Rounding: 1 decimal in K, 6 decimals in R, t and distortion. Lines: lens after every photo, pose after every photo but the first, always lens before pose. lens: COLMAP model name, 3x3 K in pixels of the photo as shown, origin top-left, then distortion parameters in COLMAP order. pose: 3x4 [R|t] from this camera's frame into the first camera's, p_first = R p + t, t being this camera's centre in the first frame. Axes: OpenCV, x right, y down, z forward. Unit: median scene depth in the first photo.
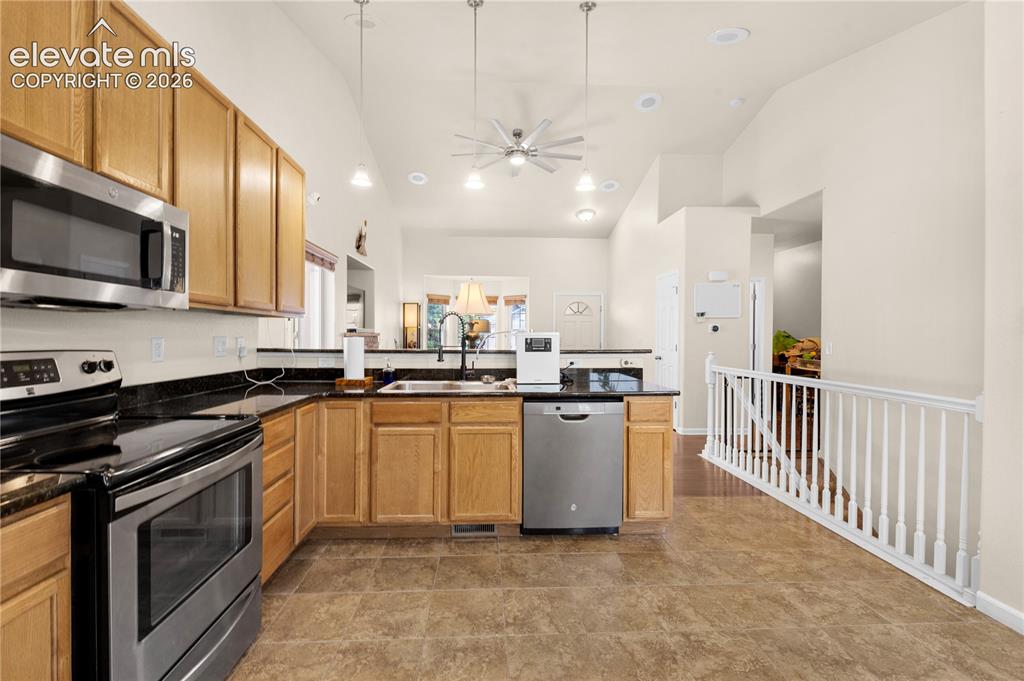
lens RADIAL K [[433.8, 0, 513.2], [0, 433.8, 336.8], [0, 0, 1]] dist [0.001321, -0.000082]
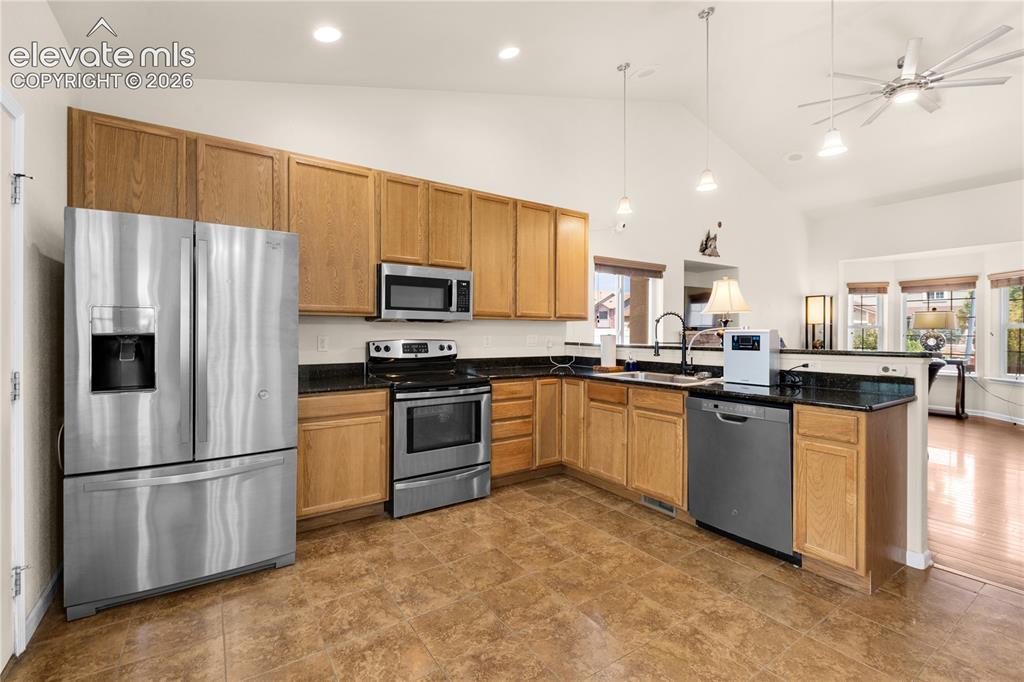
lens RADIAL K [[450.7, 0, 510.0], [0, 450.7, 332.0], [0, 0, 1]] dist [-0.000605, -0.000755]
pose [[0.513751, -0.005118, -0.857924, 0.745987], [-0.001460, 0.999976, -0.006840, 0.002920], [0.857938, 0.004767, 0.513731, 0.066366]]
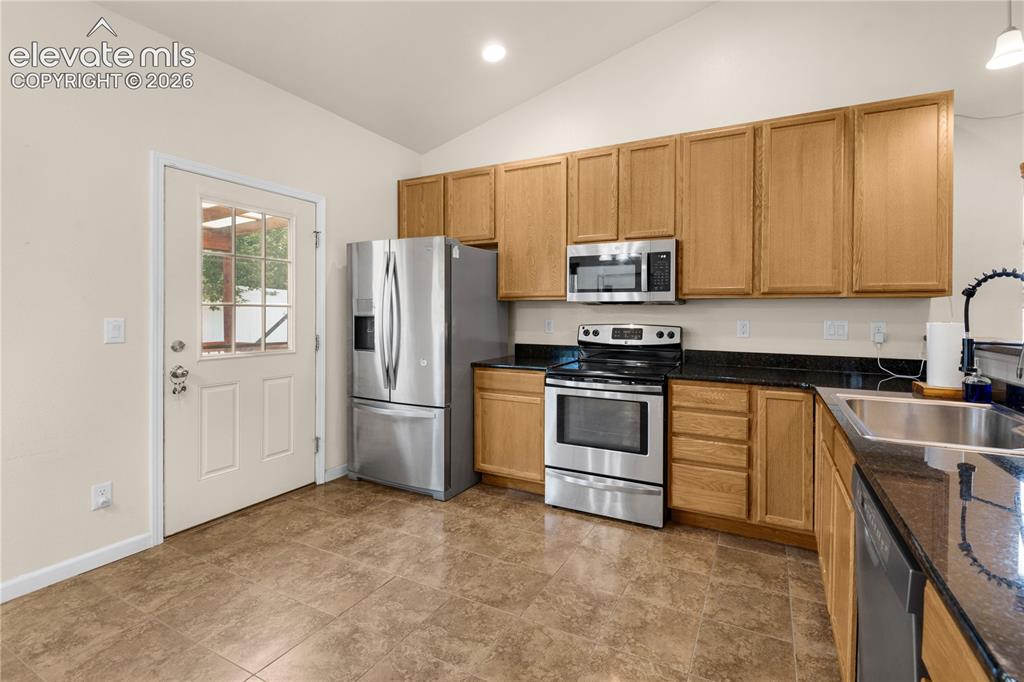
lens RADIAL K [[455.1, 0, 541.7], [0, 455.1, 315.3], [0, 0, 1]] dist [0.002043, -0.000190]
pose [[-0.493274, -0.007199, -0.869844, 0.613328], [-0.011966, 0.999927, -0.001490, -0.002838], [0.869792, 0.009673, -0.493324, 0.945671]]
